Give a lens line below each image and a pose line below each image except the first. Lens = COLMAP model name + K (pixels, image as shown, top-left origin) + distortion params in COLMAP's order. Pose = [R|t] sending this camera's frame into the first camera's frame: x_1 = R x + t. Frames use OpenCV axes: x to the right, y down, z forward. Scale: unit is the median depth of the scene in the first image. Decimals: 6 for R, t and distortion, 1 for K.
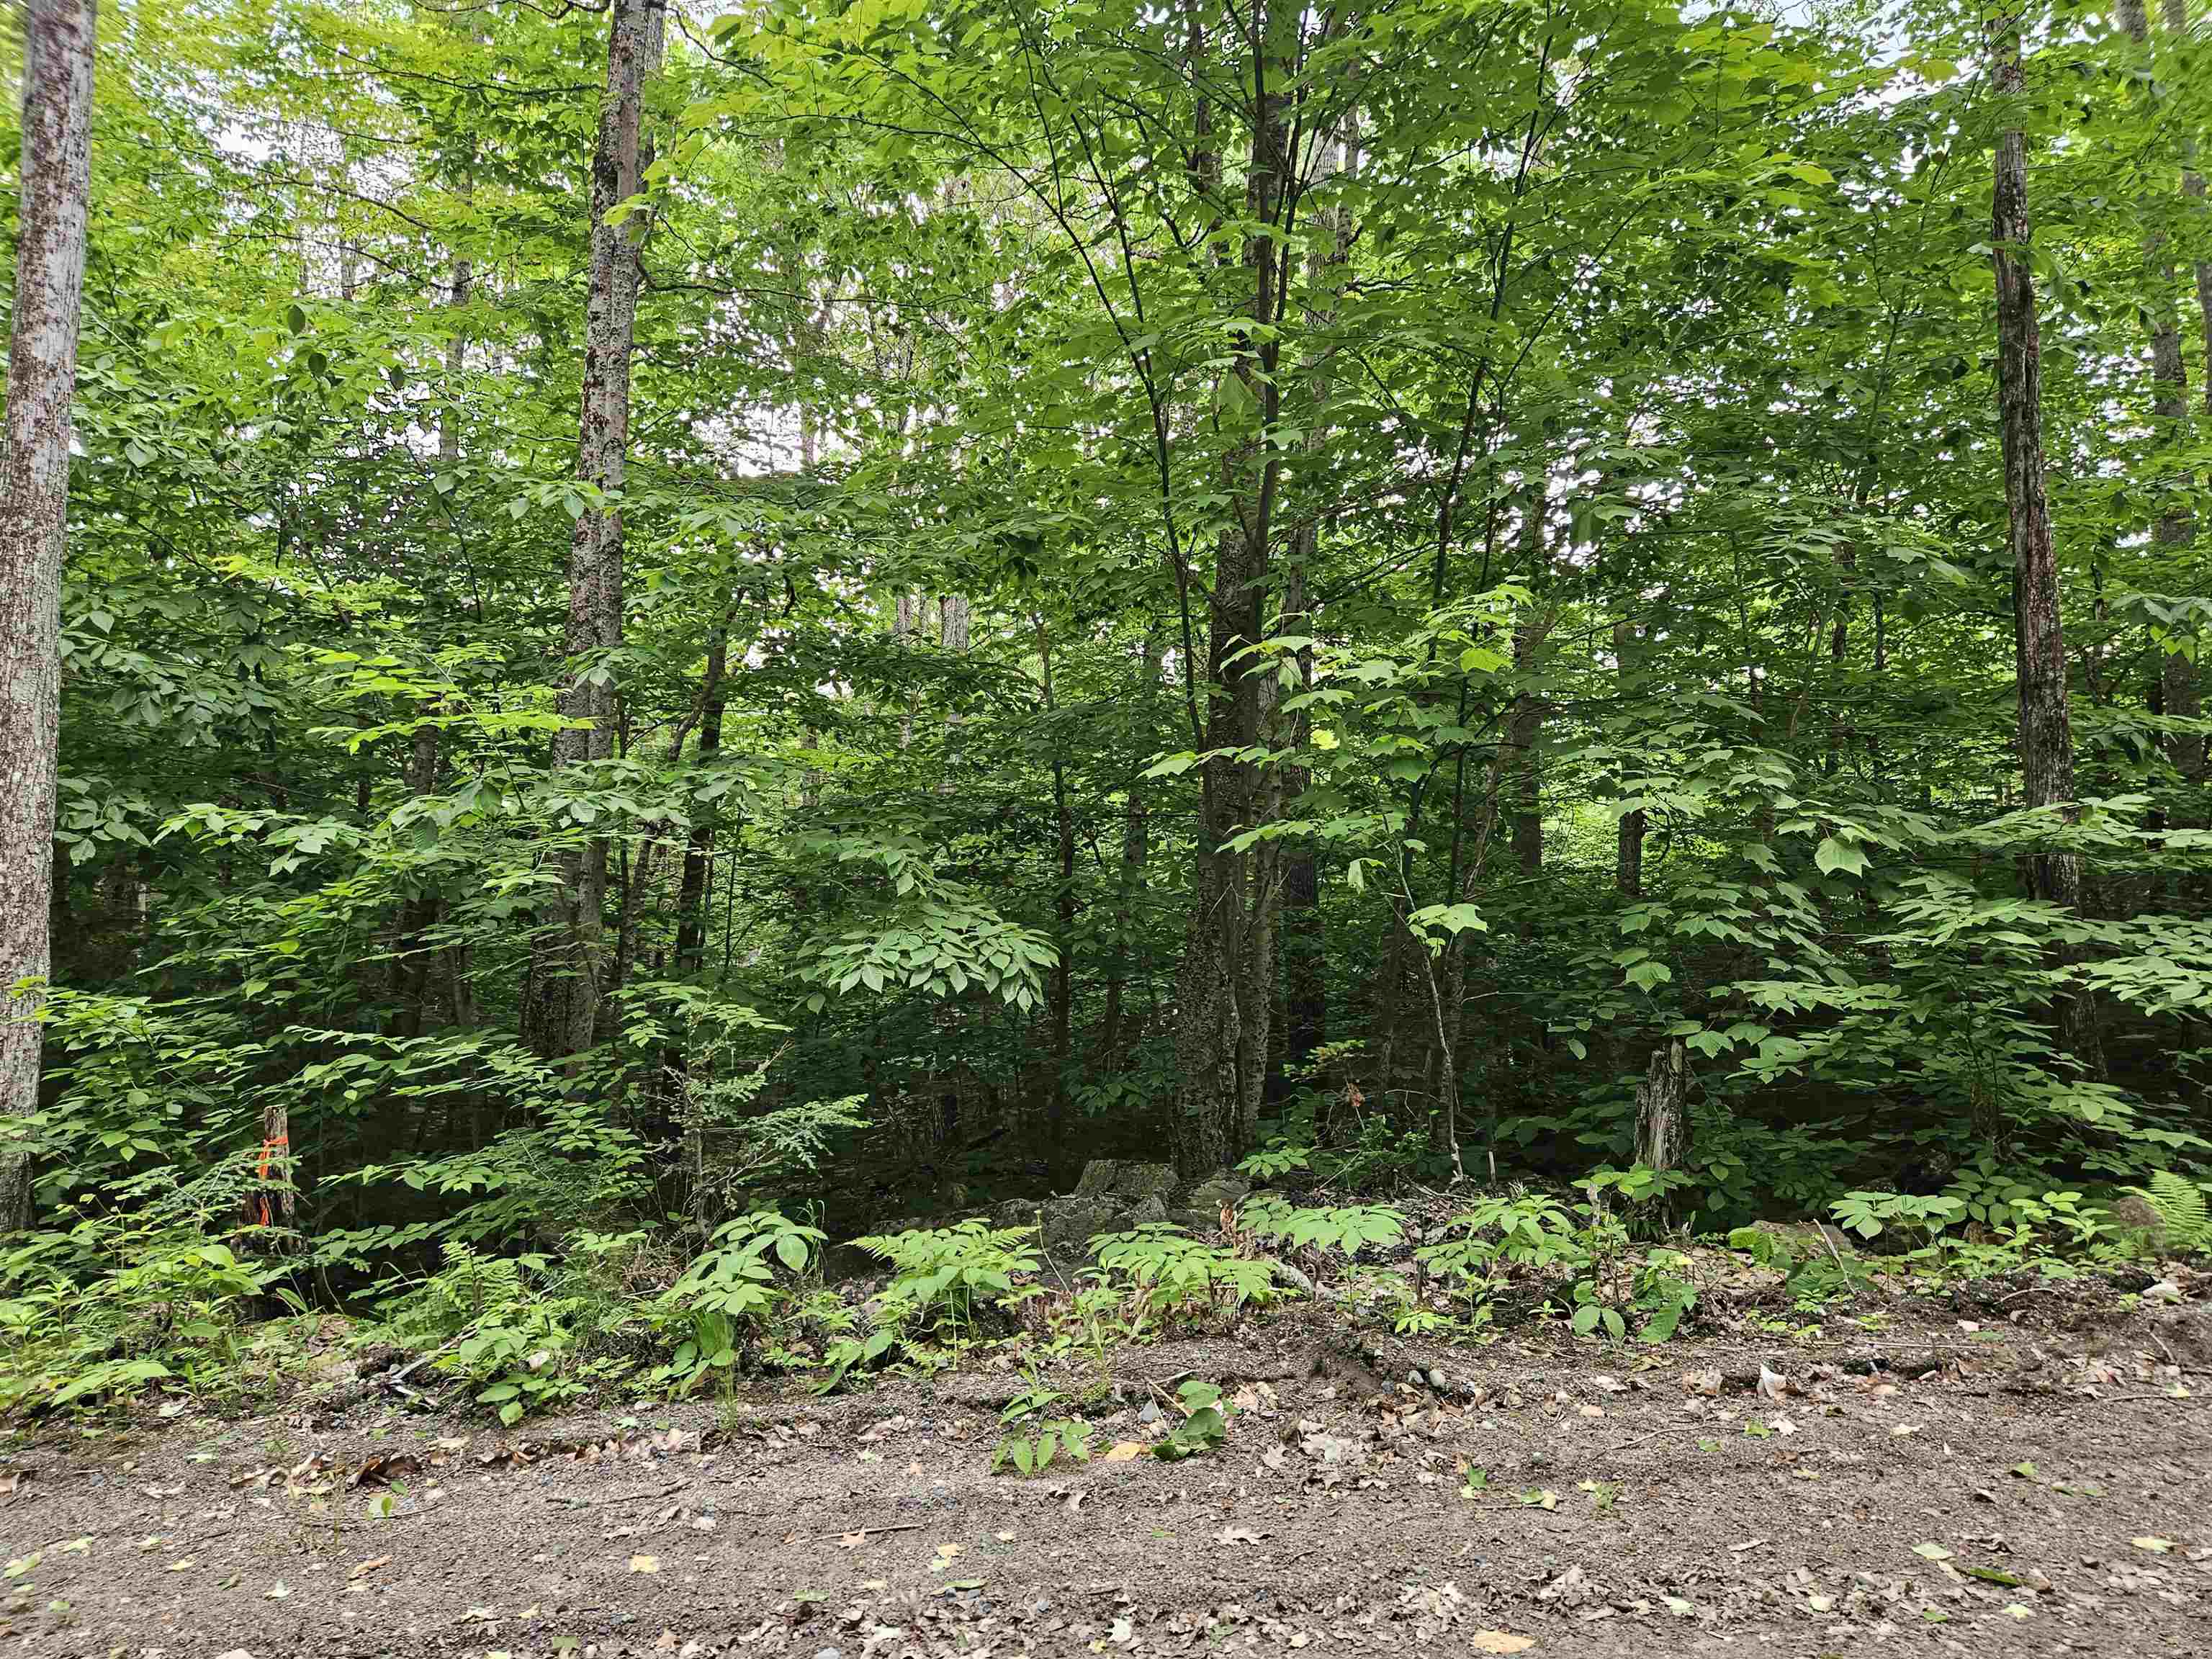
lens RADIAL K [[1482.7, 0, 1084.0], [0, 1482.7, 835.7], [0, 0, 1]] dist [0.090254, -0.084208]
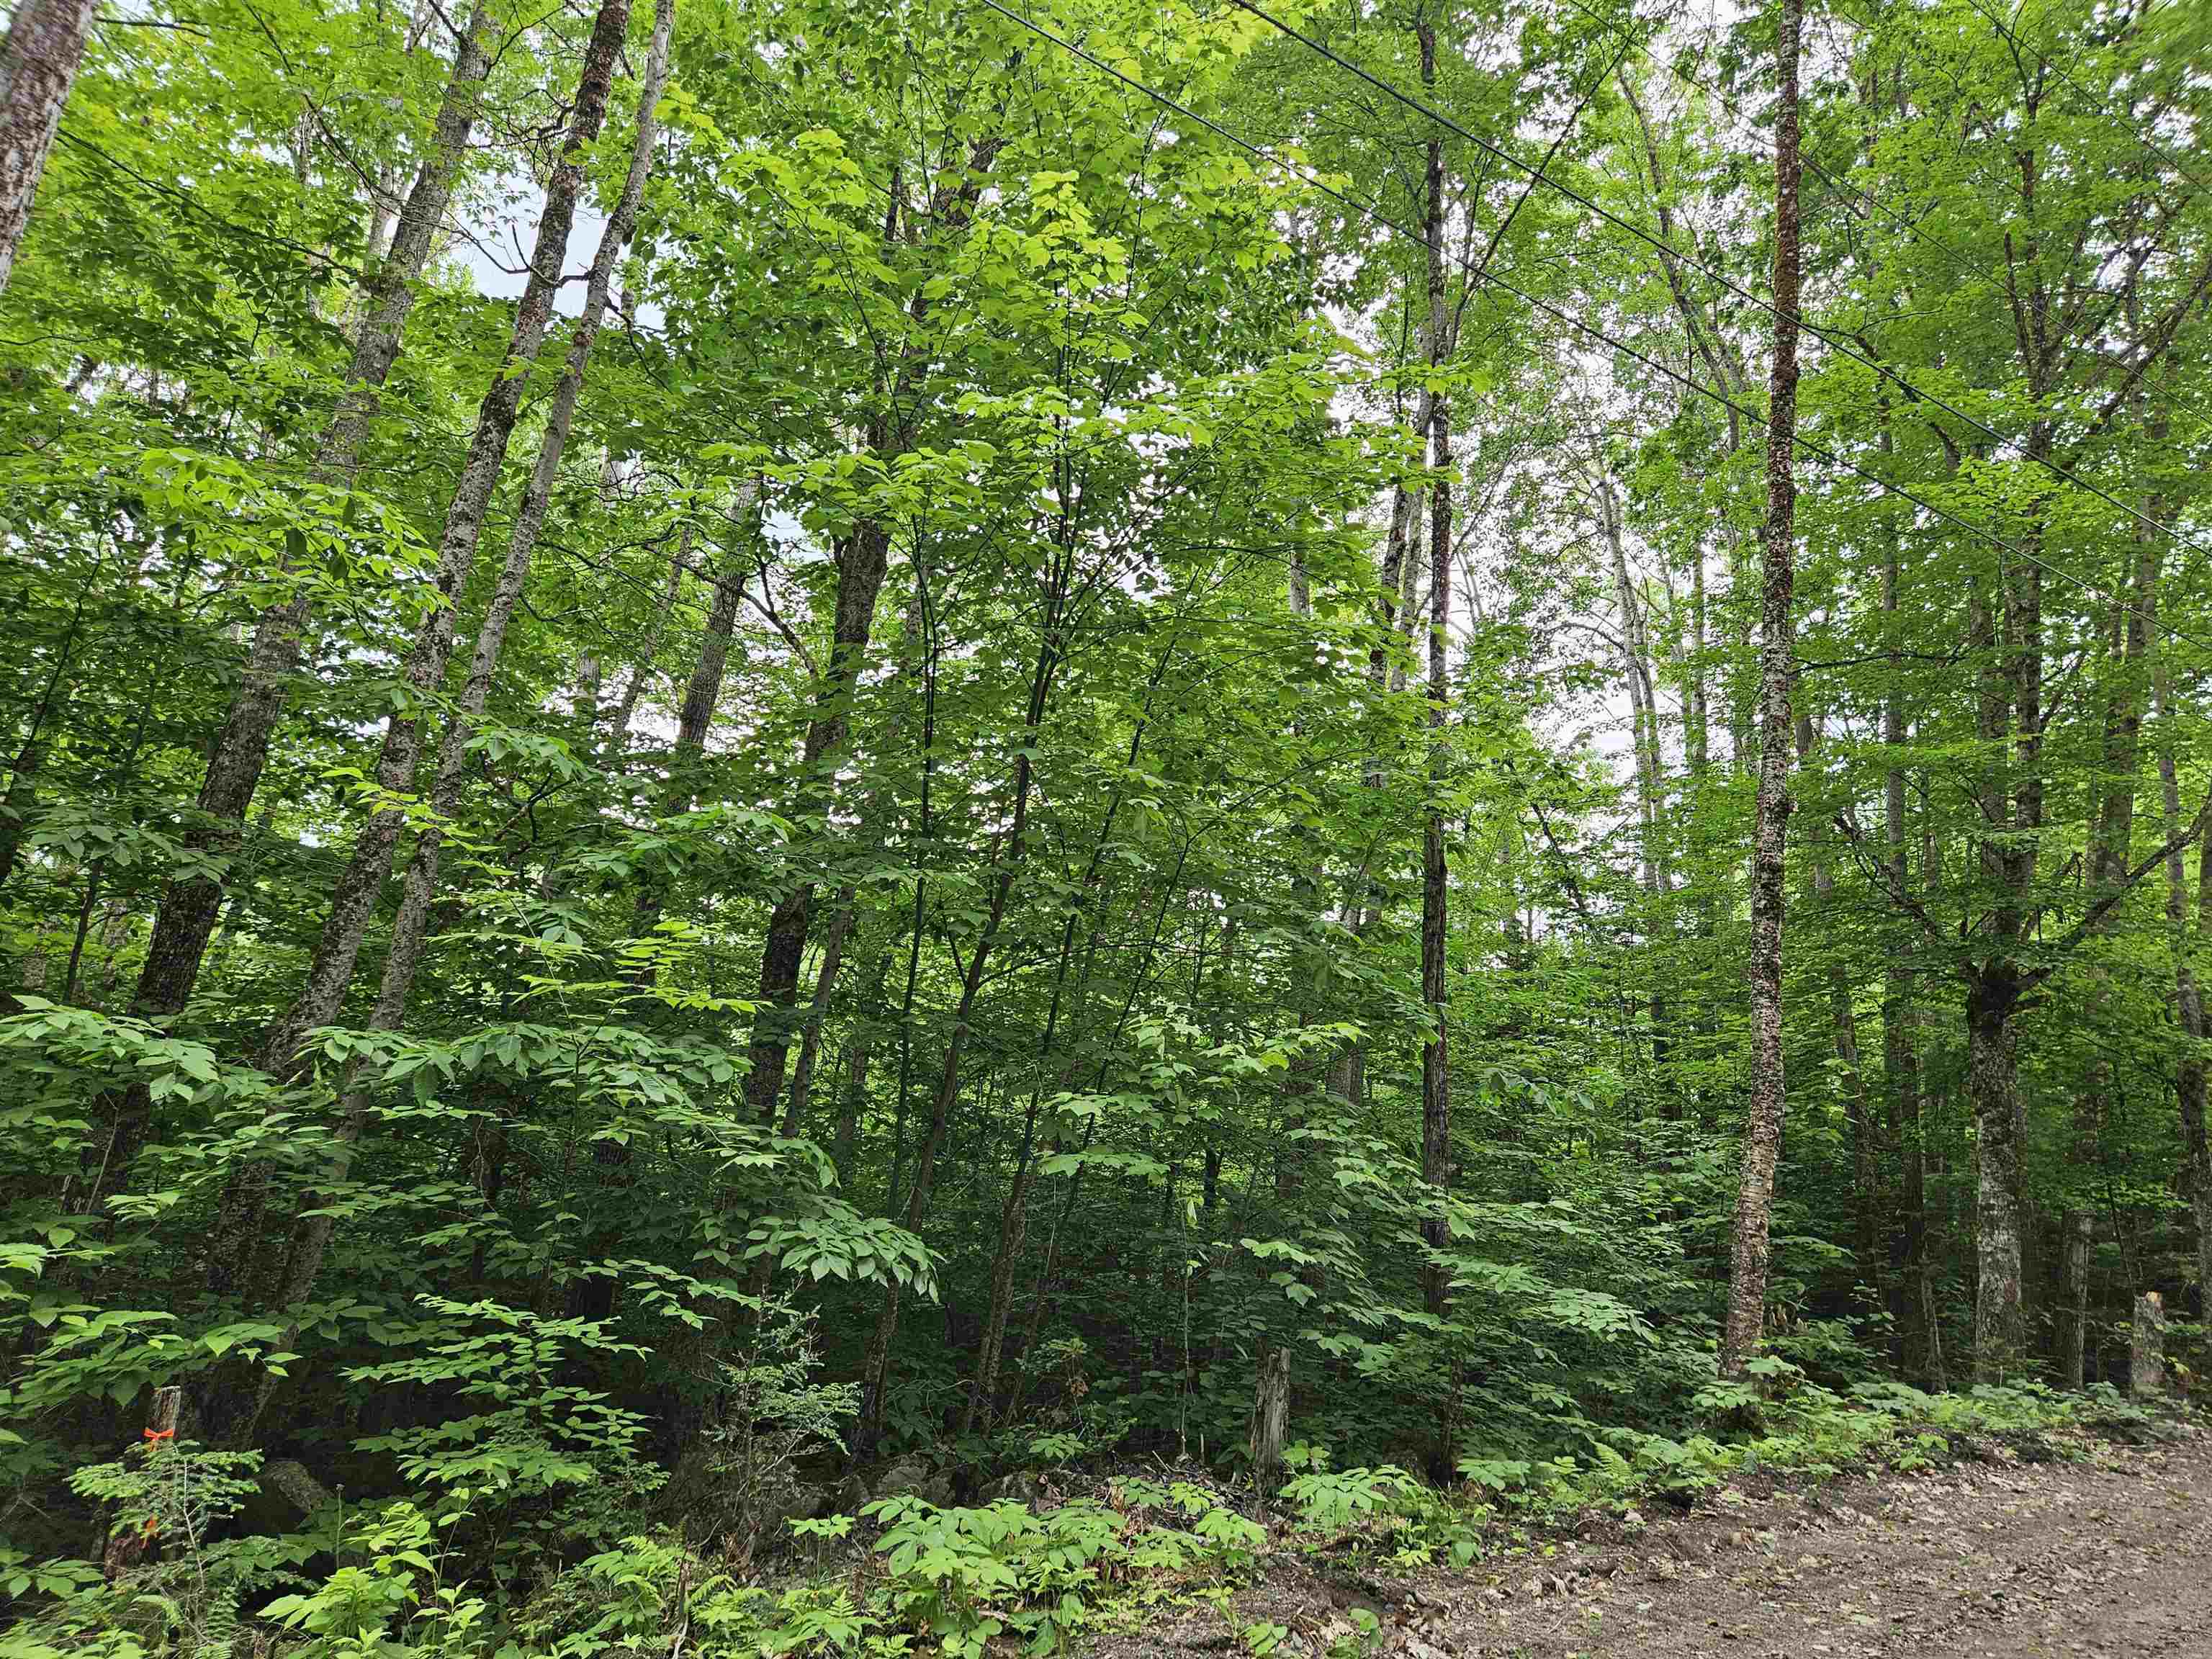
lens RADIAL K [[1482.7, 0, 1084.0], [0, 1482.7, 835.7], [0, 0, 1]] dist [0.090254, -0.084208]
pose [[0.783255, 0.224164, 0.579881, -0.662693], [-0.108760, 0.967756, -0.227200, 0.020986], [-0.612113, 0.114888, 0.782380, 0.012638]]
